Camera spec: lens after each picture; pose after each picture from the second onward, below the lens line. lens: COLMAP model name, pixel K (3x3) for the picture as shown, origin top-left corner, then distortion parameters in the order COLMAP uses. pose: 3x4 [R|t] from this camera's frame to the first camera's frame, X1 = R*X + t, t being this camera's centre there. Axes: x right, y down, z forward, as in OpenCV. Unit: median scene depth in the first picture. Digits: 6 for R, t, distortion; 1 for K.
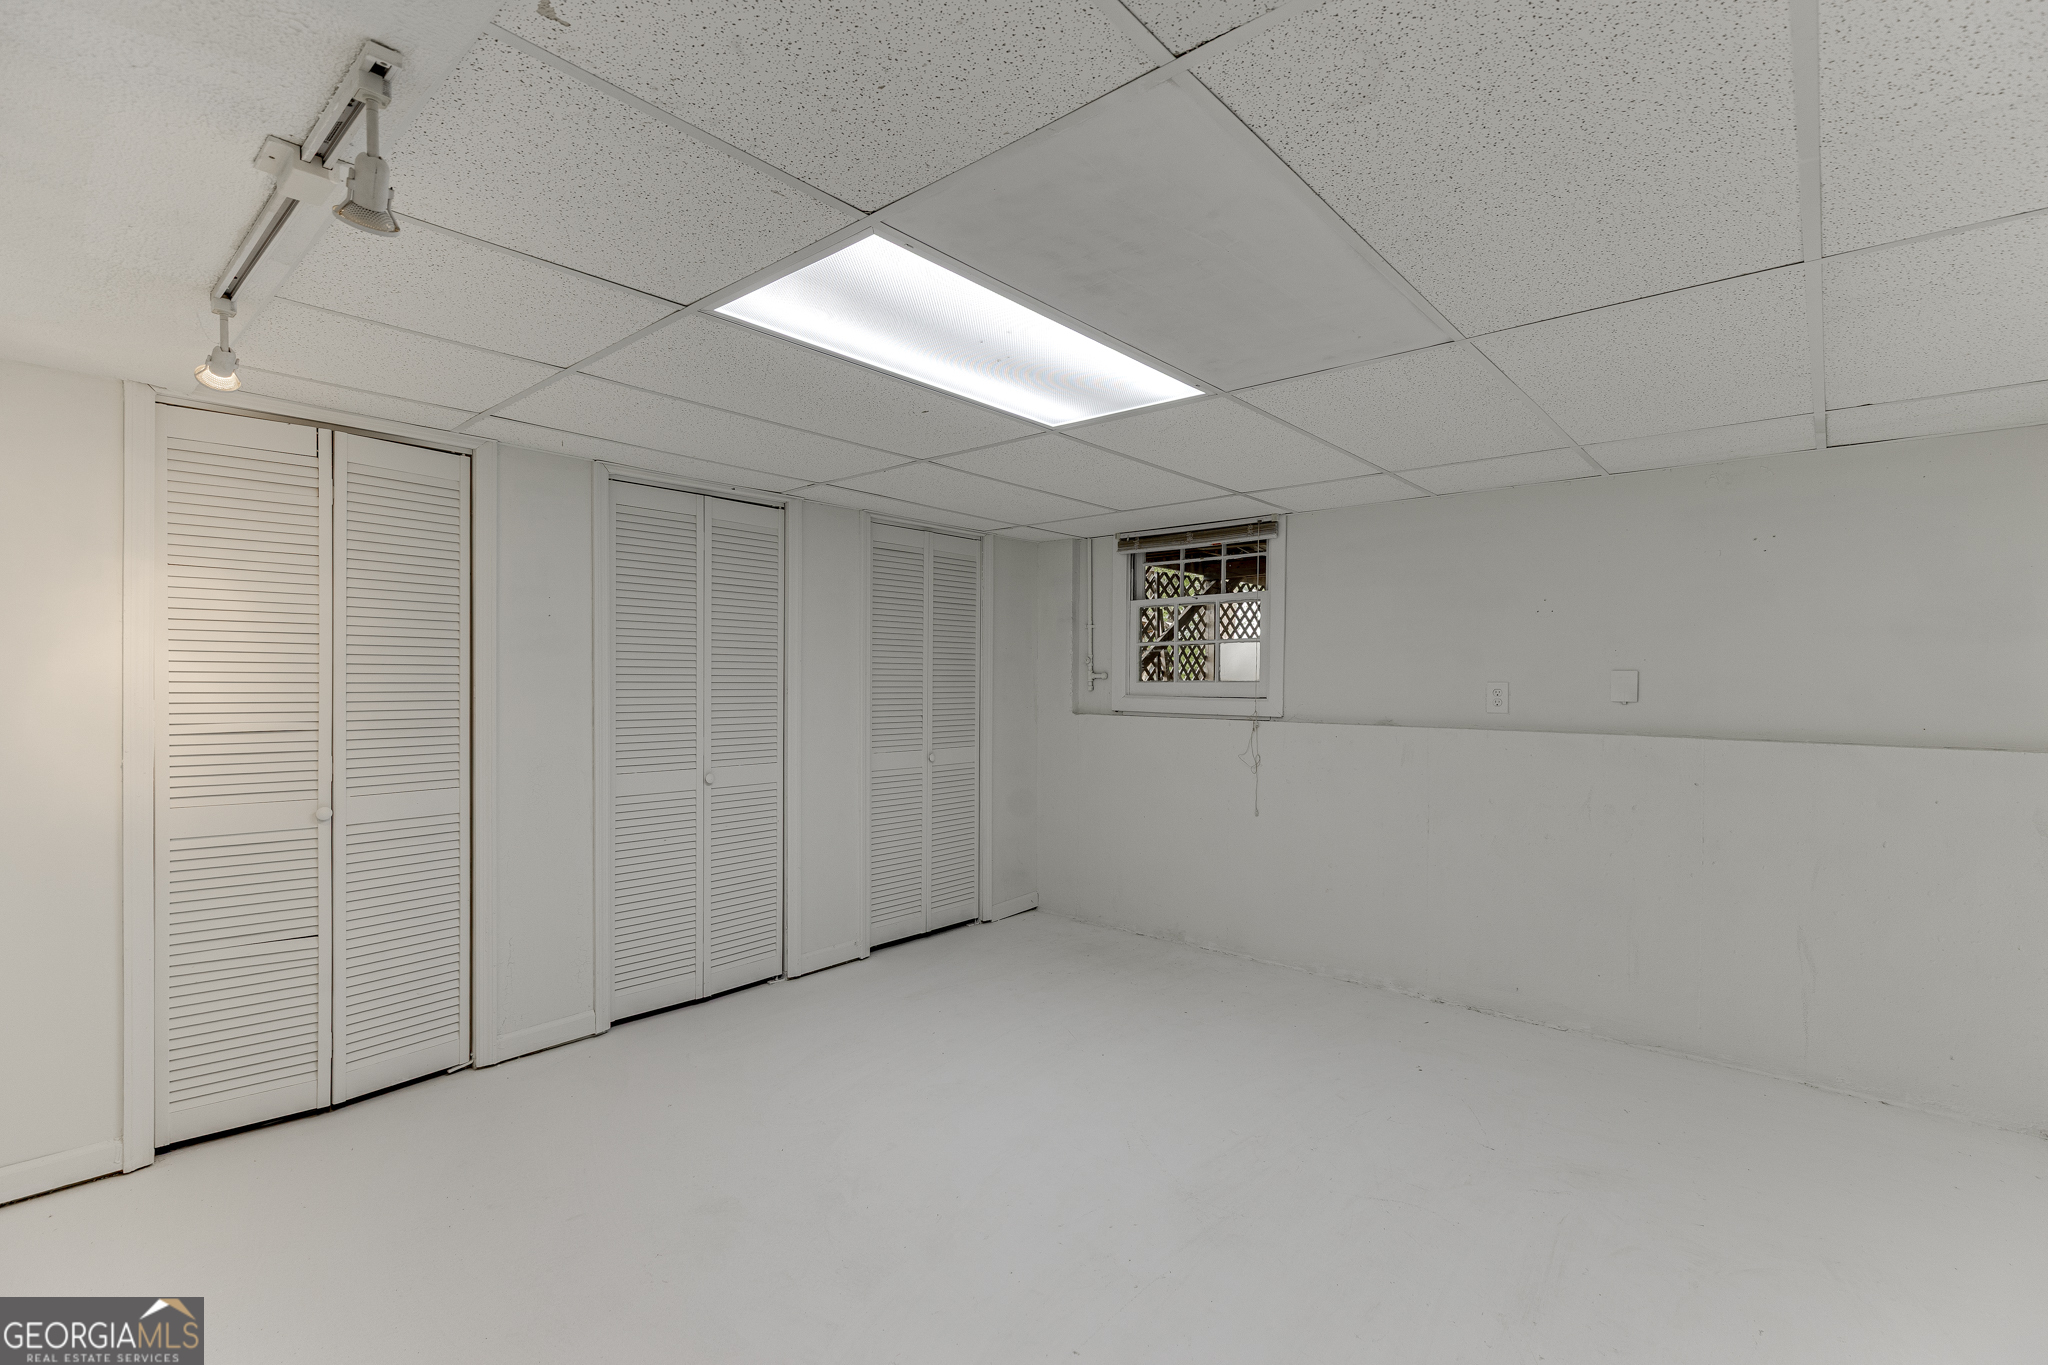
lens RADIAL K [[907.5, 0, 1039.6], [0, 907.5, 686.7], [0, 0, 1]] dist [0.003716, -0.000697]
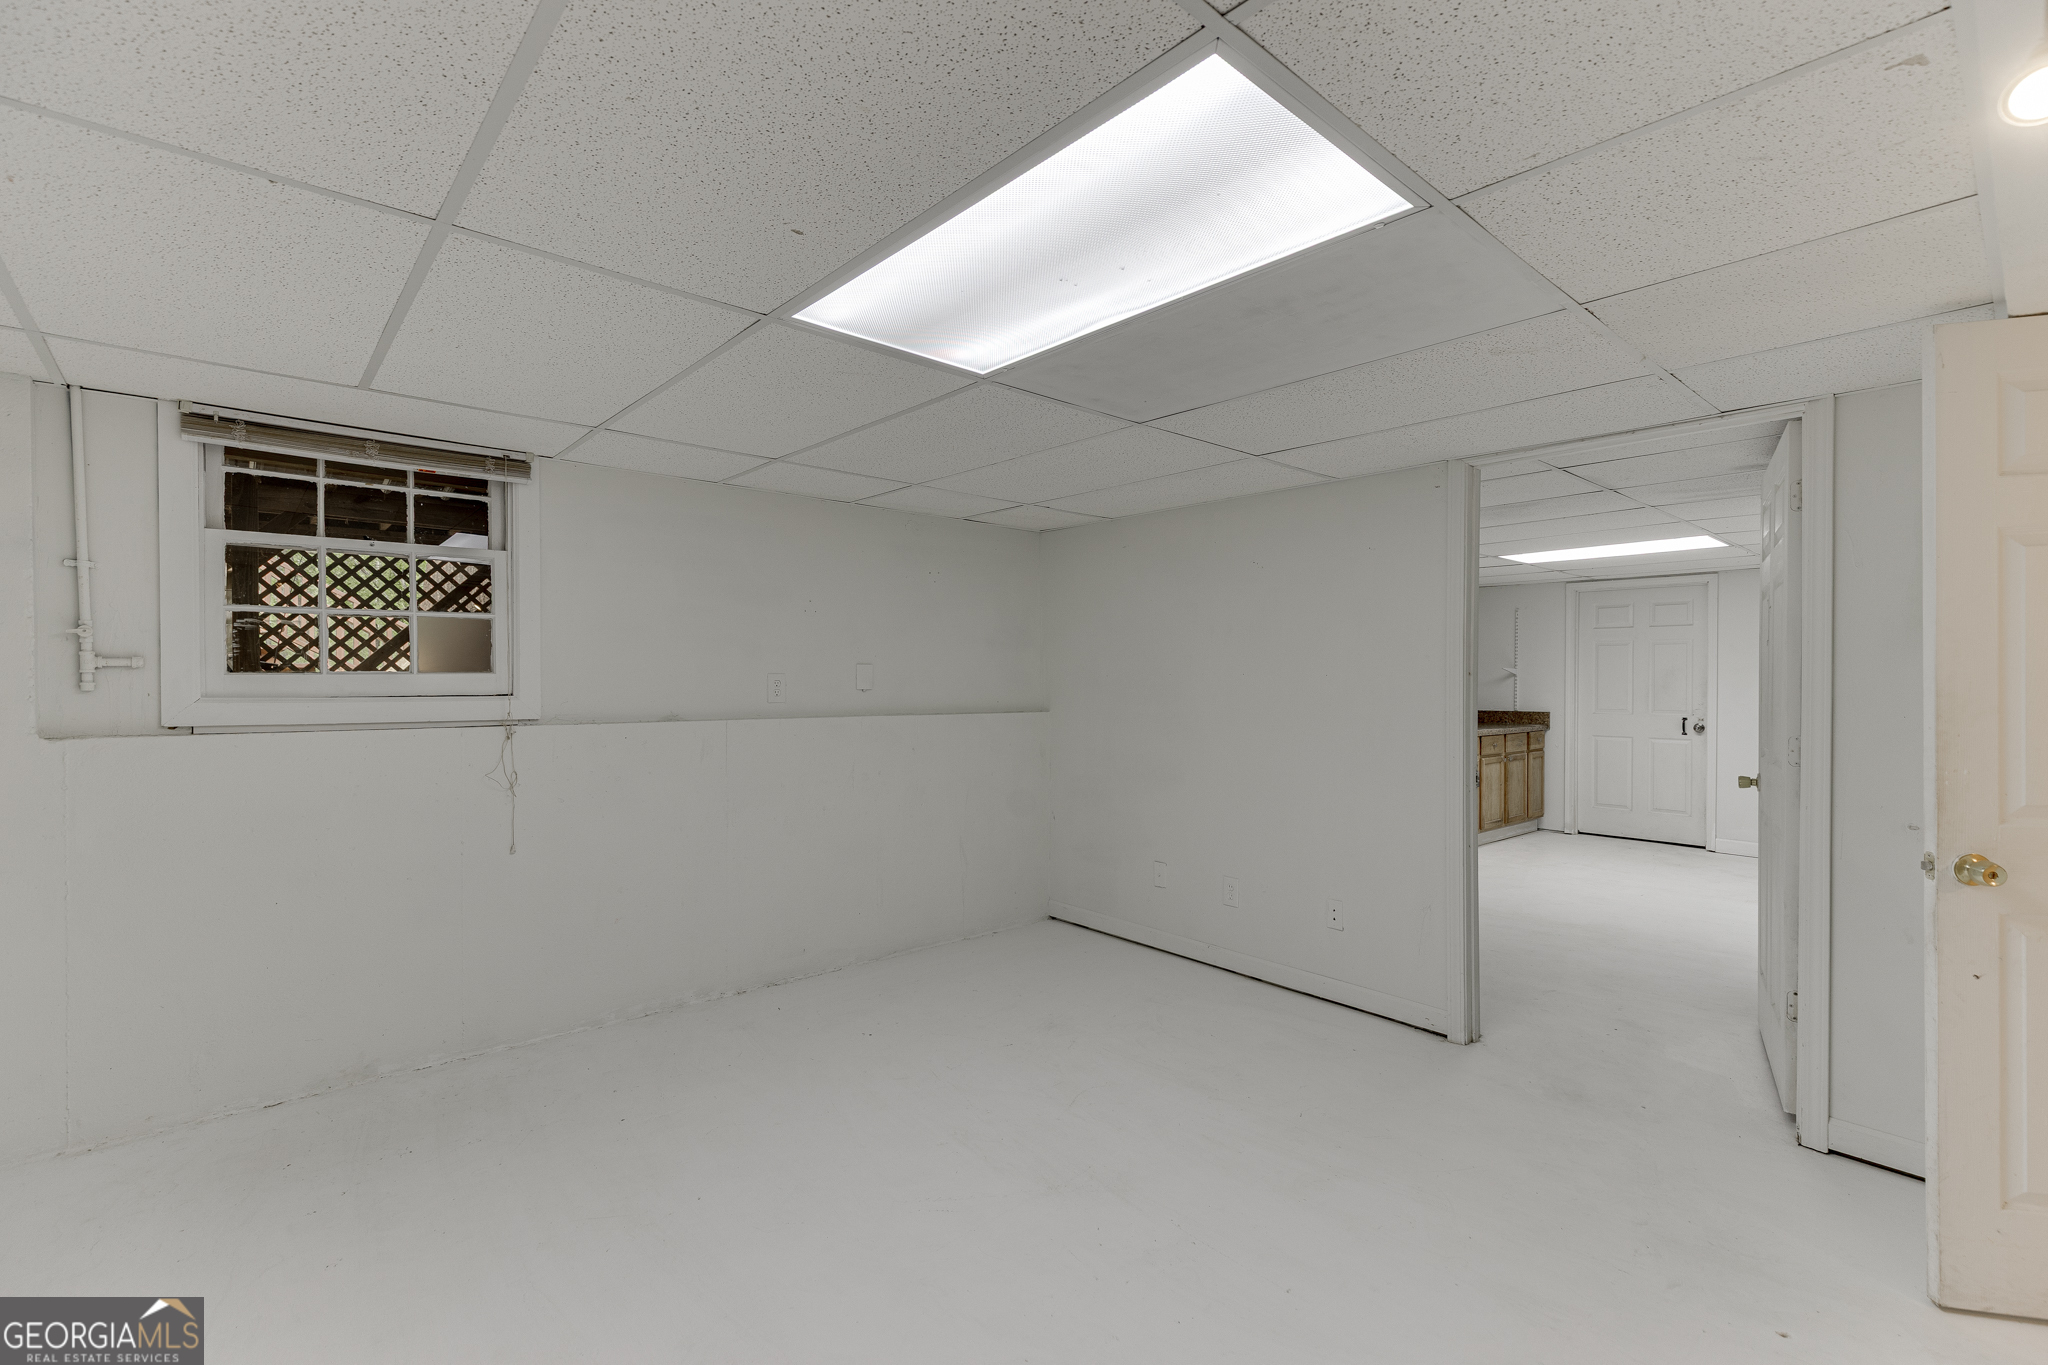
lens RADIAL K [[907.5, 0, 1039.6], [0, 907.5, 686.7], [0, 0, 1]] dist [0.003716, -0.000697]
pose [[0.125713, -0.017100, 0.991919, -0.439337], [0.002545, 0.999854, 0.016915, -0.006004], [-0.992063, 0.000398, 0.125738, 0.474019]]
